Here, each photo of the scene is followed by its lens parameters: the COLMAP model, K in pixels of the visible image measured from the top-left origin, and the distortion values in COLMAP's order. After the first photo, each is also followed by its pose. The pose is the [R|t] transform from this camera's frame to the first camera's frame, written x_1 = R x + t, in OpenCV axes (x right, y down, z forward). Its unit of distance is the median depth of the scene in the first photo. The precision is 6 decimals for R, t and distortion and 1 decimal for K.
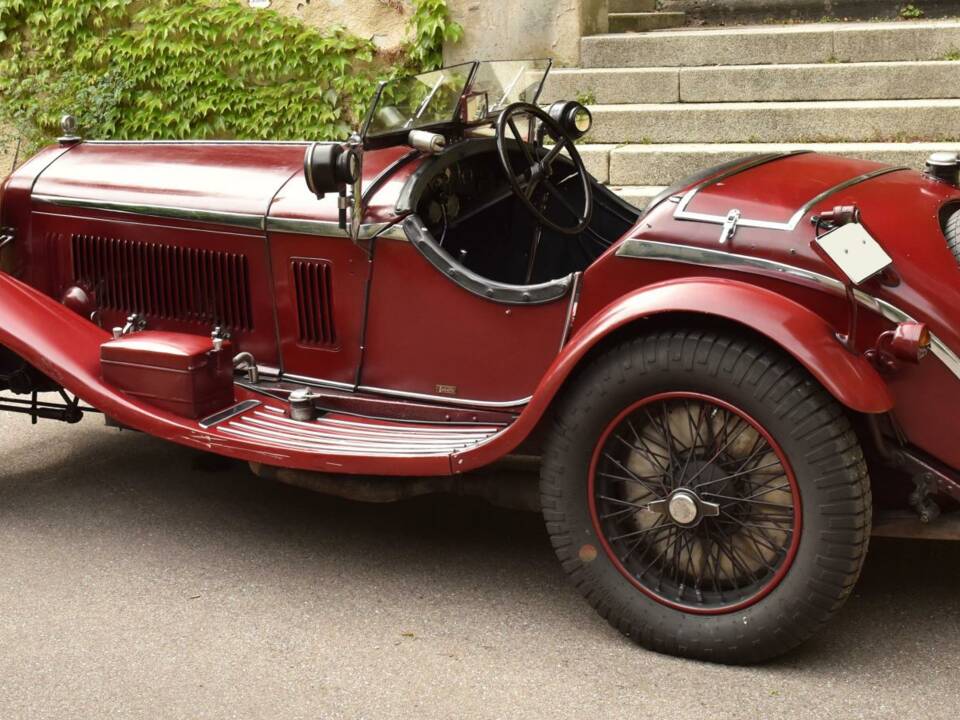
lens RADIAL K [[1835.6, 0, 438.9], [0, 1835.6, 303.1], [0, 0, 1]] dist [0.003698, 0.046475]
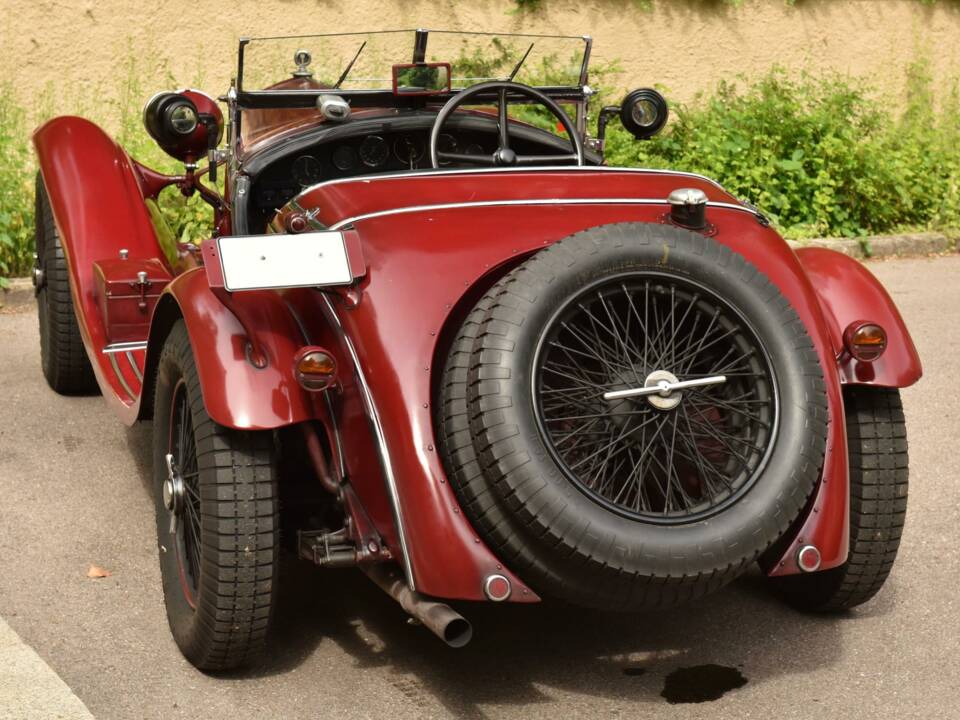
lens RADIAL K [[2281.2, 0, 513.2], [0, 2281.2, 360.1], [0, 0, 1]] dist [0.113231, 0.187506]
pose [[0.744111, 0.186824, -0.641401, 0.501311], [-0.166736, 0.981654, 0.092495, -0.049405], [0.646914, 0.038118, 0.761610, 0.087694]]
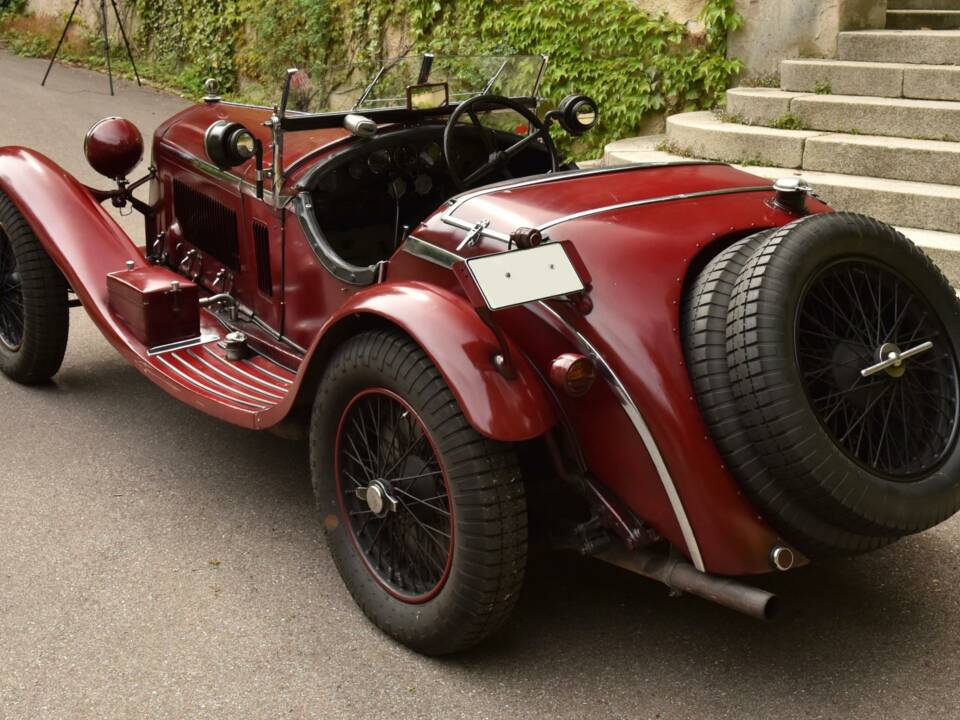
lens RADIAL K [[1417.3, 0, 501.2], [0, 1417.3, 302.9], [0, 0, 1]] dist [0.009586, 0.020686]
pose [[0.926336, 0.119464, -0.357253, 0.228823], [-0.096734, 0.992017, 0.080902, -0.034601], [0.364066, -0.040384, 0.930497, 0.132676]]
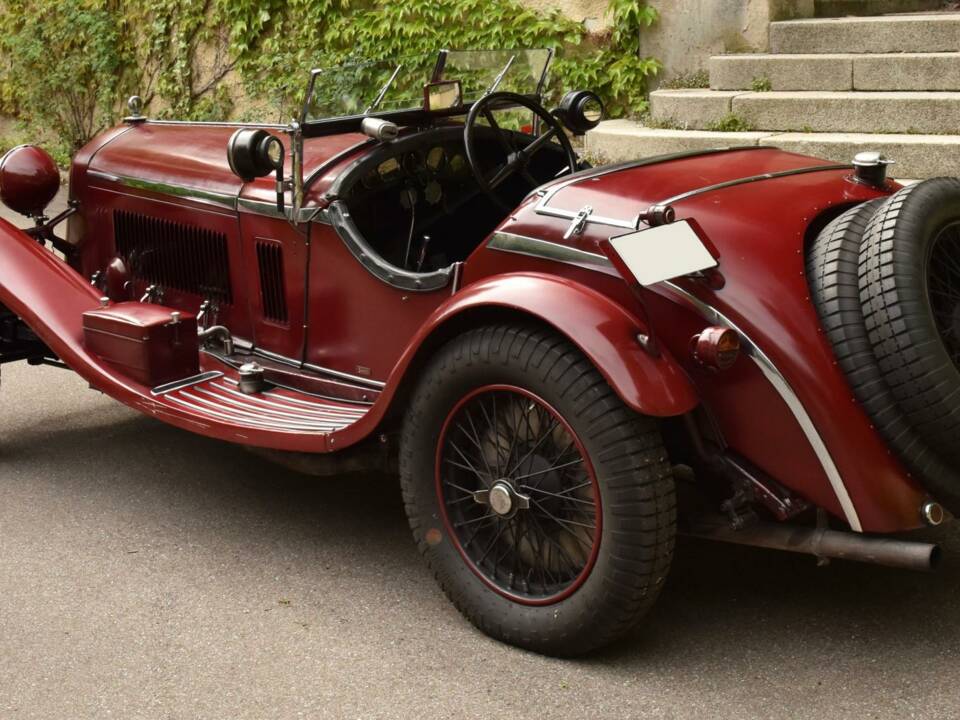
lens RADIAL K [[1804.2, 0, 480.0], [0, 1804.2, 359.3], [0, 0, 1]] dist [0.012832, -0.011656]
pose [[0.972800, 0.049791, -0.226233, 0.165153], [-0.039334, 0.997949, 0.050500, -0.007380], [0.228284, -0.040227, 0.972763, 0.014454]]
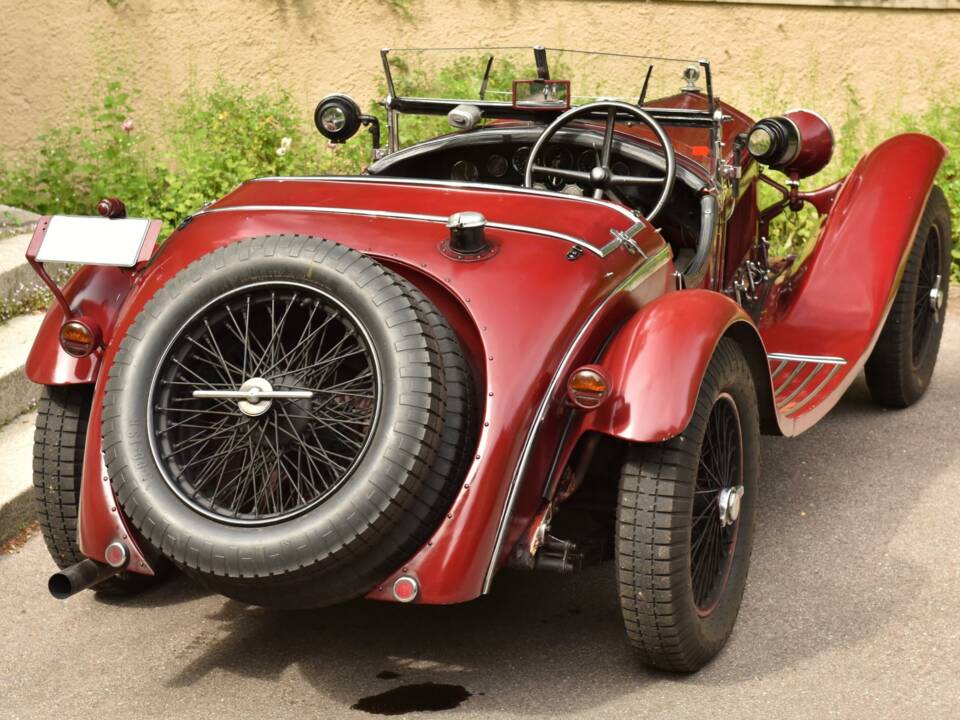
lens RADIAL K [[2102.1, 0, 450.6], [0, 2102.1, 361.1], [0, 0, 1]] dist [0.081919, 0.280415]
pose [[0.164076, 0.258252, -0.952042, 0.673512], [-0.196385, 0.954355, 0.225034, -0.129394], [0.966702, 0.150044, 0.207304, 0.447365]]
